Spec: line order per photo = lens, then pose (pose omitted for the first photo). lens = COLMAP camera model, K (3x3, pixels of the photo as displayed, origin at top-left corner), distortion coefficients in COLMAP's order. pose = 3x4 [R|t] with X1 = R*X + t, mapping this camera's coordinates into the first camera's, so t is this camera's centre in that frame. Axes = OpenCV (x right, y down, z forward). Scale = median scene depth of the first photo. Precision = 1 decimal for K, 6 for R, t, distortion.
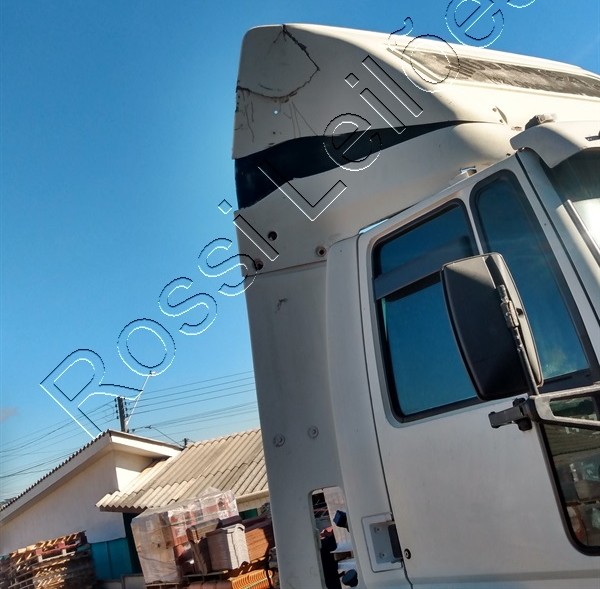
lens RADIAL K [[833.4, 0, 300.4], [0, 833.4, 183.4], [0, 0, 1]] dist [0.096975, -0.169910]
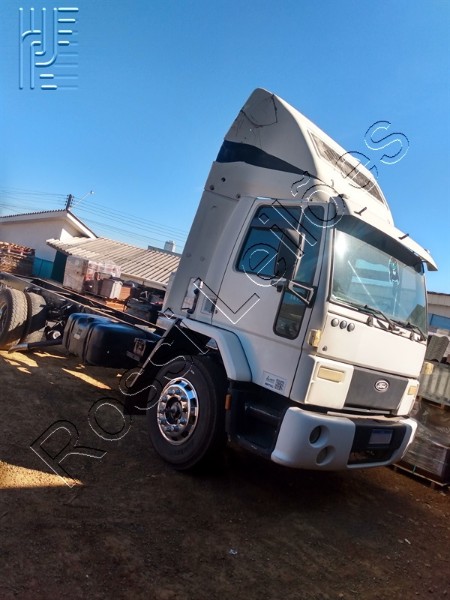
lens RADIAL K [[473.7, 0, 233.7], [0, 473.7, 300.8], [0, 0, 1]] dist [0.092111, -0.214064]
pose [[0.869638, 0.449872, 0.203334, -0.047991], [-0.491360, 0.828676, 0.268069, -0.010285], [-0.047901, -0.333033, 0.941698, -0.139415]]
